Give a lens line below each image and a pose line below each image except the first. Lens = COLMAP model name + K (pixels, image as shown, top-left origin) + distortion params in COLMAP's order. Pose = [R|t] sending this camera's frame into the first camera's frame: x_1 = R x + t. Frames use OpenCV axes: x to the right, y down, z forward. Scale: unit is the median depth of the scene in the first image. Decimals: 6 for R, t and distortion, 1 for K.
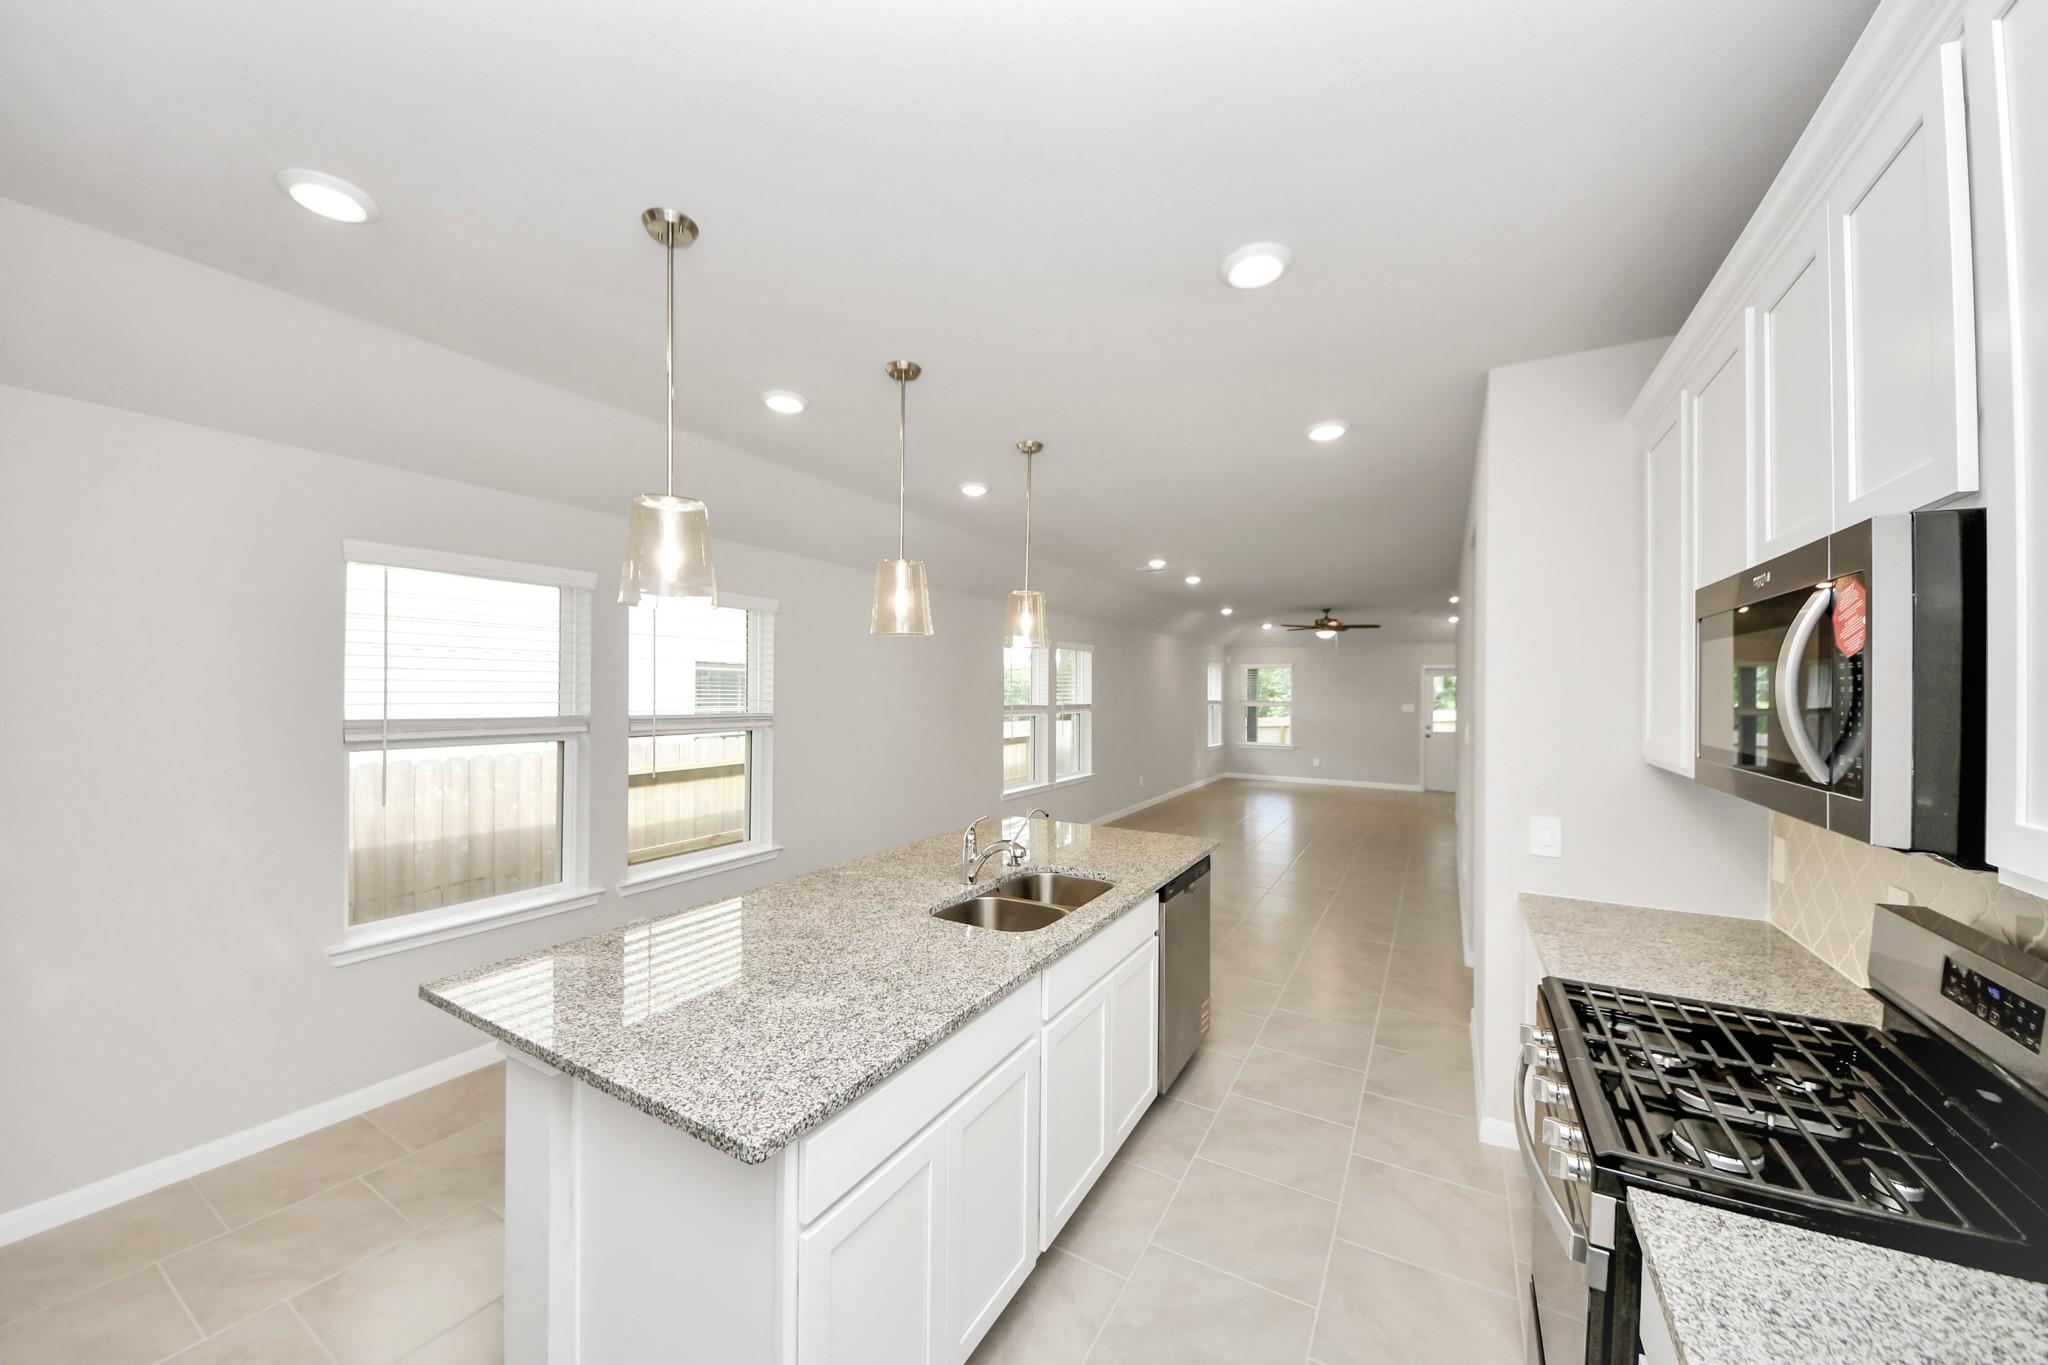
lens RADIAL K [[722.2, 0, 1015.9], [0, 722.2, 687.6], [0, 0, 1]] dist [0.030897, -0.017855]
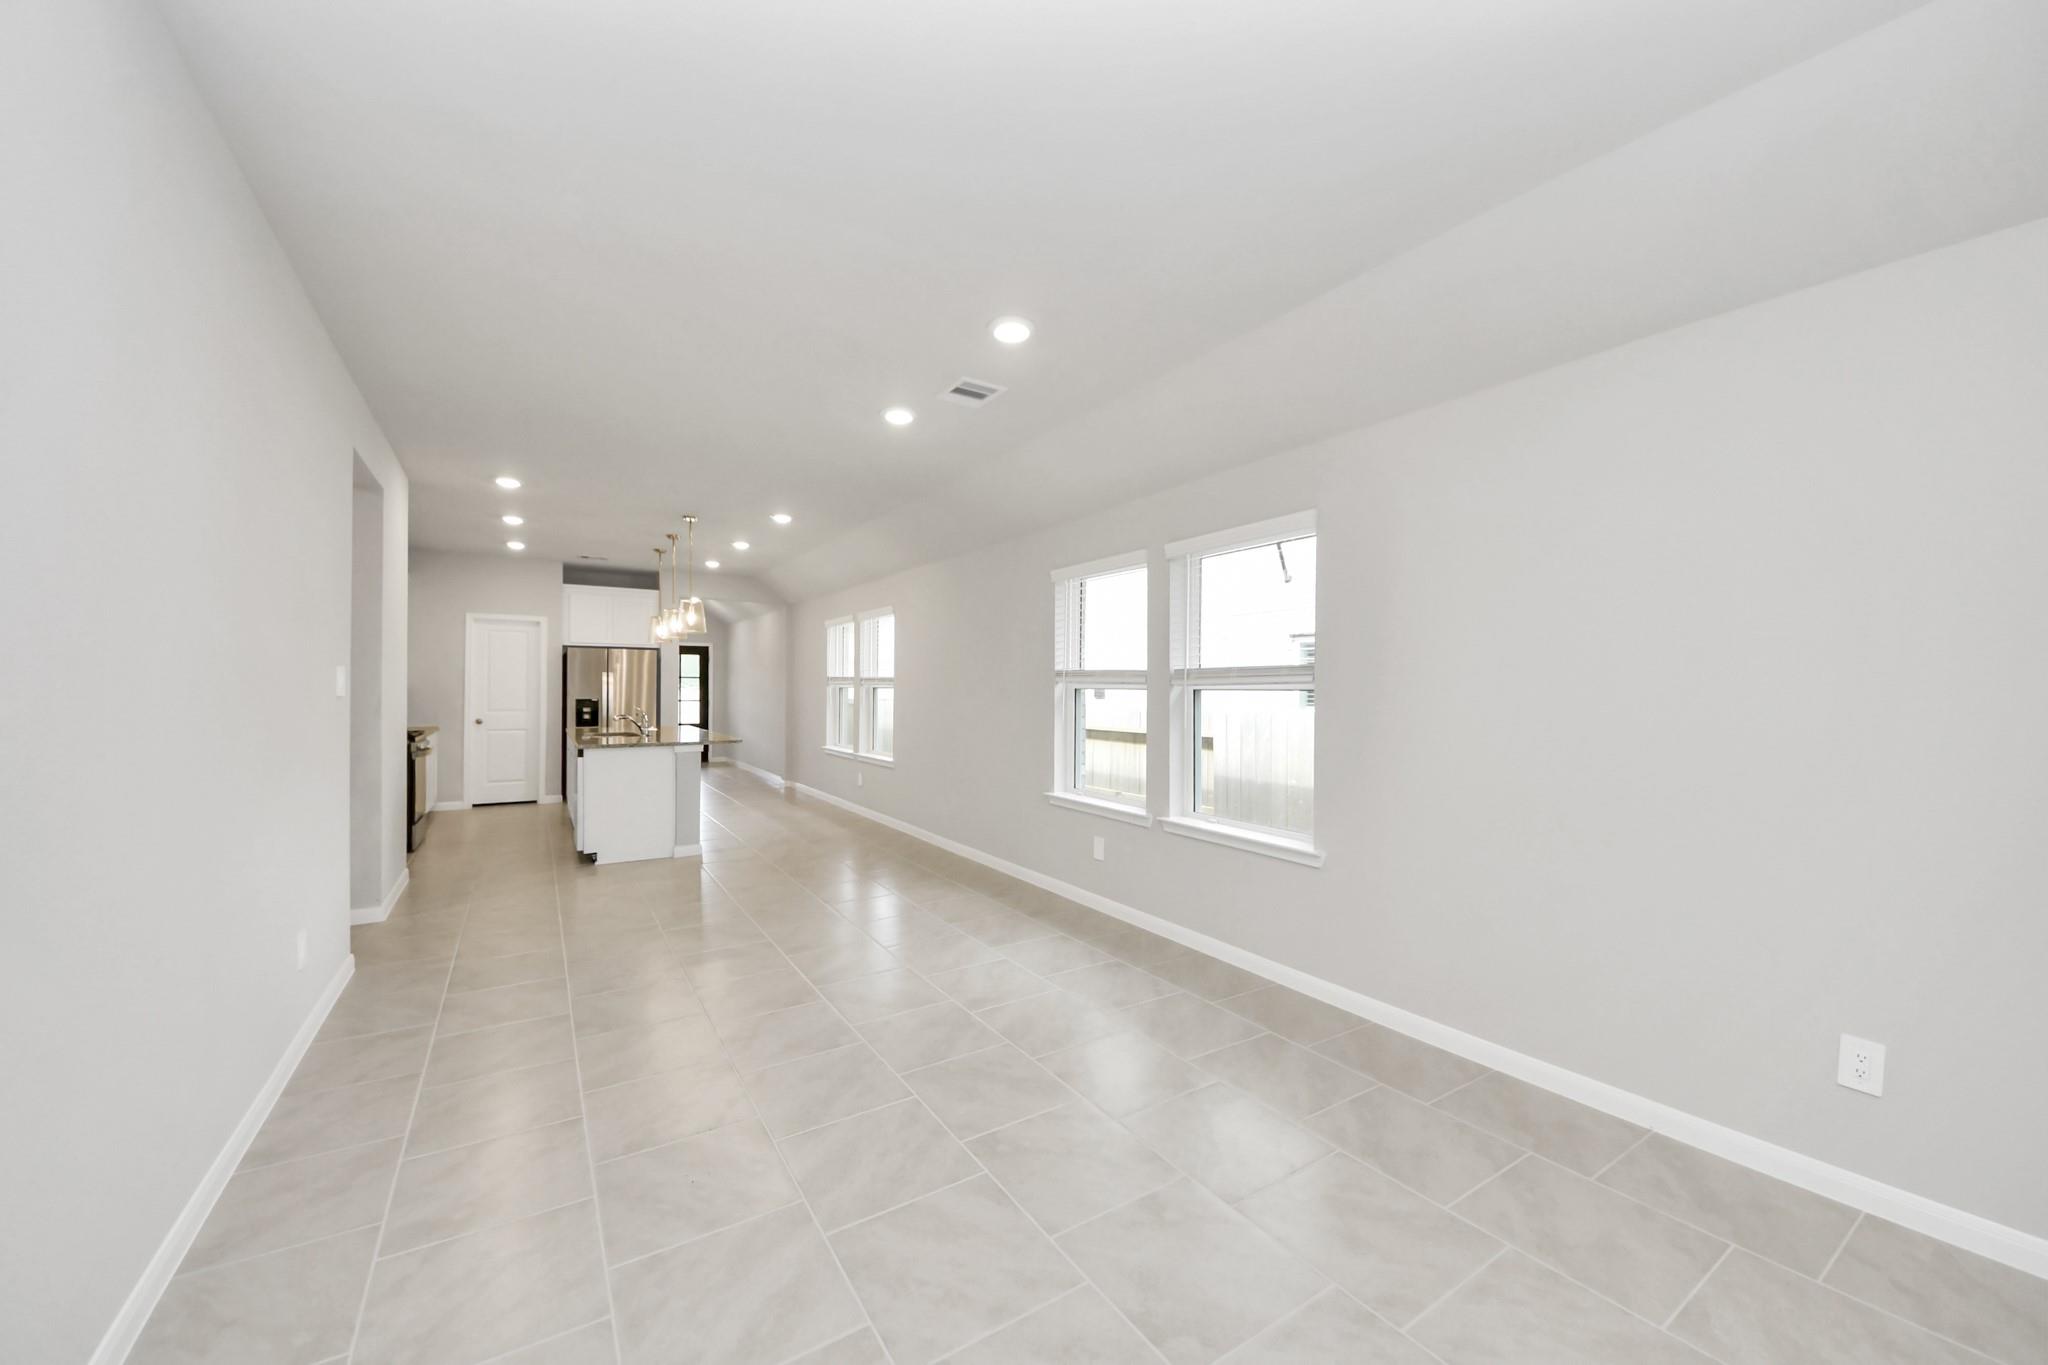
lens RADIAL K [[749.4, 0, 1028.4], [0, 749.4, 688.8], [0, 0, 1]] dist [0.023136, -0.020780]
pose [[-0.444833, -0.010575, -0.895551, 1.670313], [-0.004450, 0.999944, -0.009597, 0.125484], [0.895603, -0.000284, -0.444855, 3.310078]]
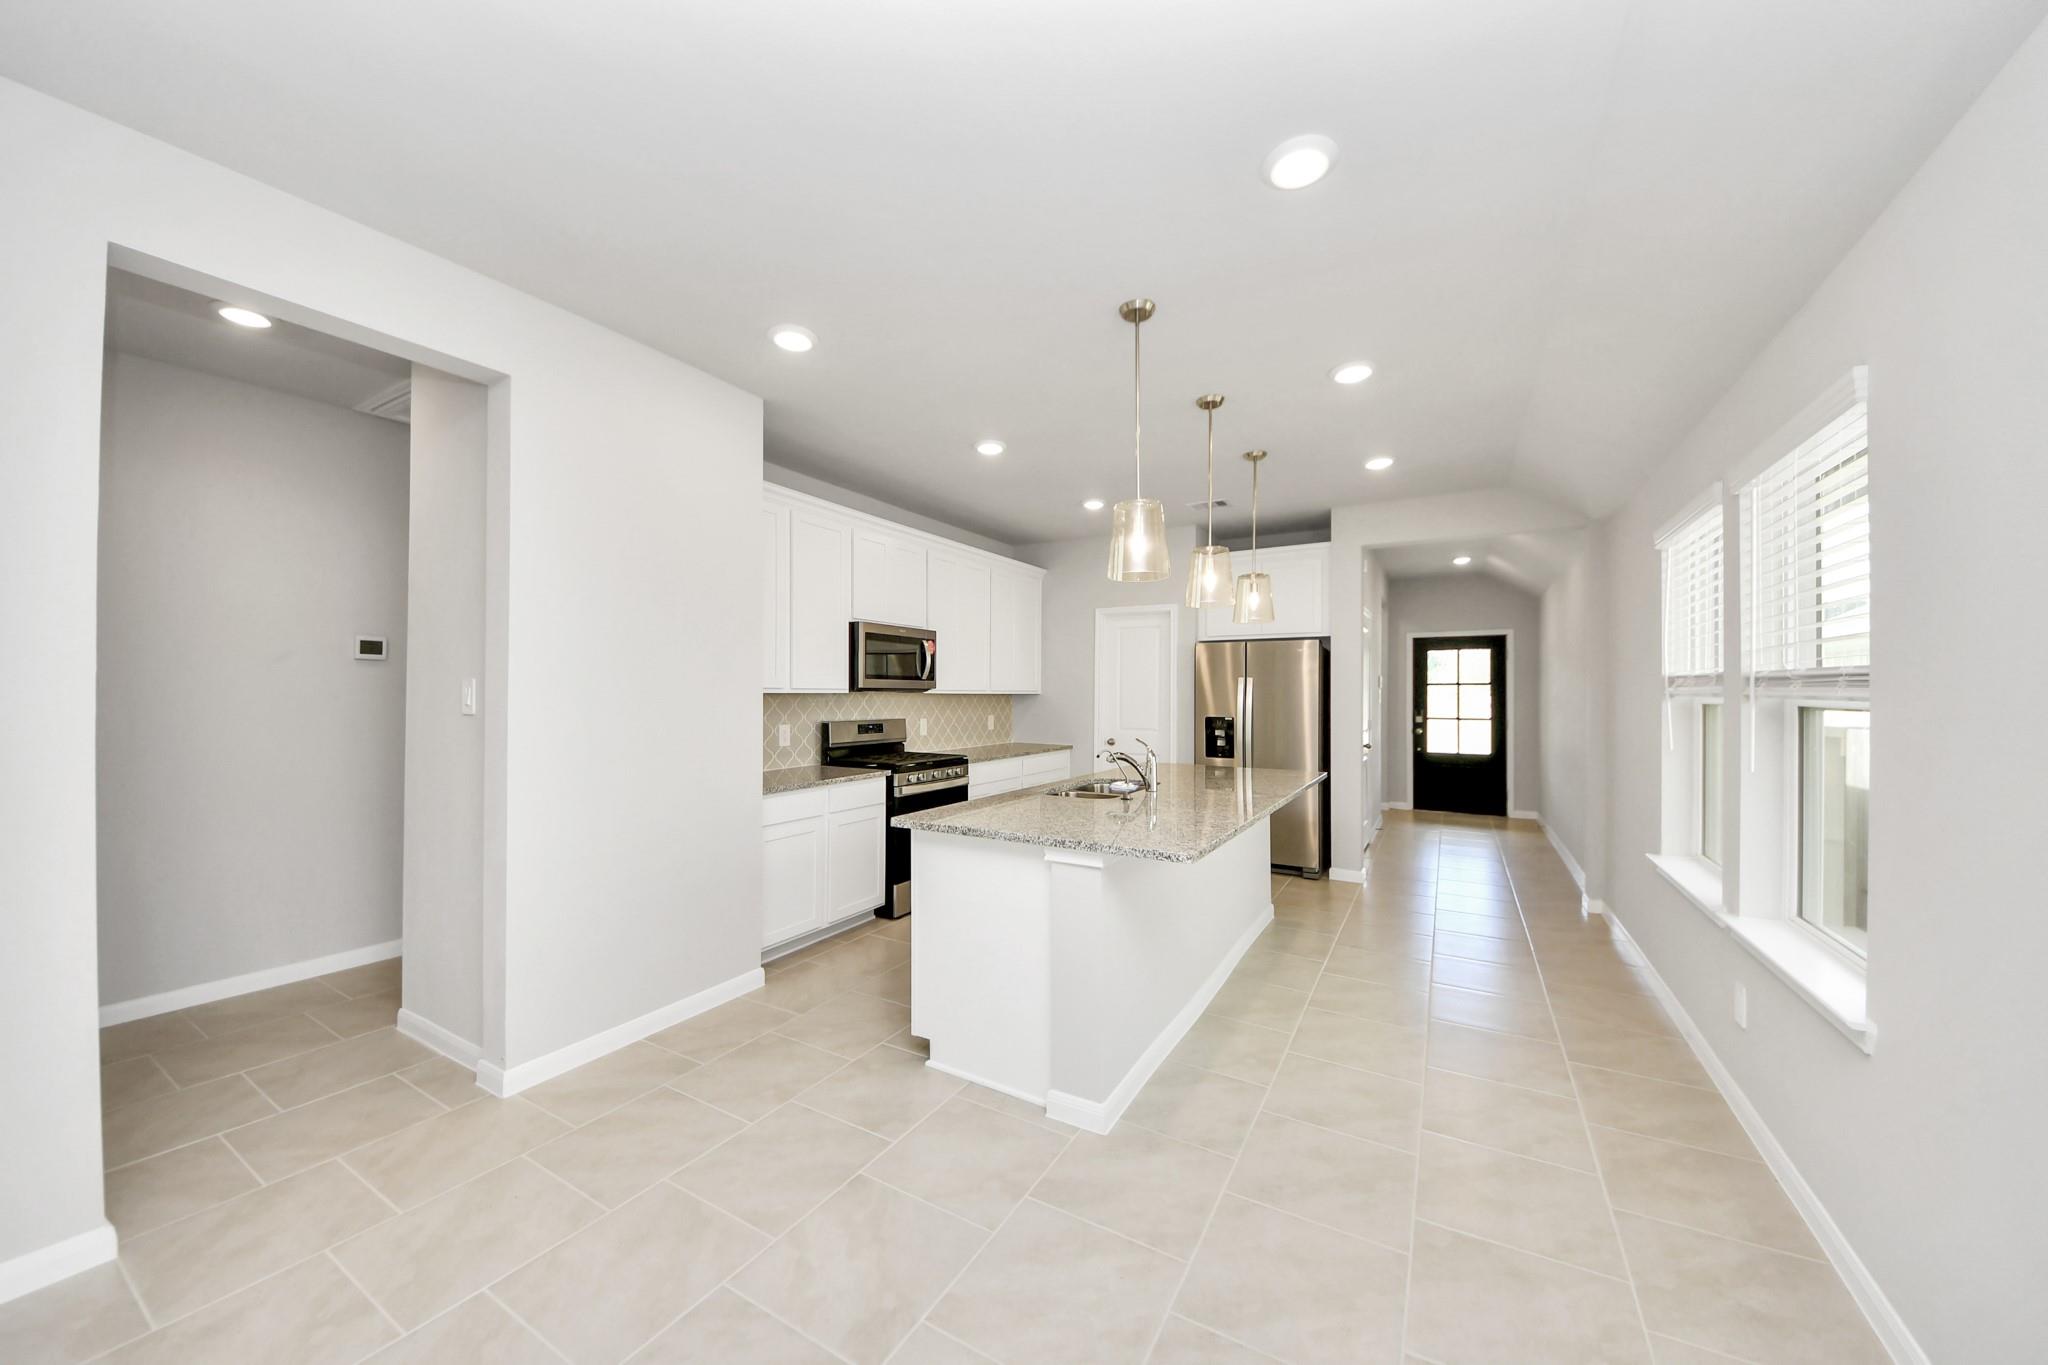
lens RADIAL K [[722.2, 0, 1015.9], [0, 722.2, 687.6], [0, 0, 1]] dist [0.030897, -0.017855]
pose [[-0.999905, -0.011478, 0.007645, 0.174934], [-0.011575, 0.999851, -0.012784, 0.093969], [-0.007498, -0.012872, -0.999889, 2.283738]]
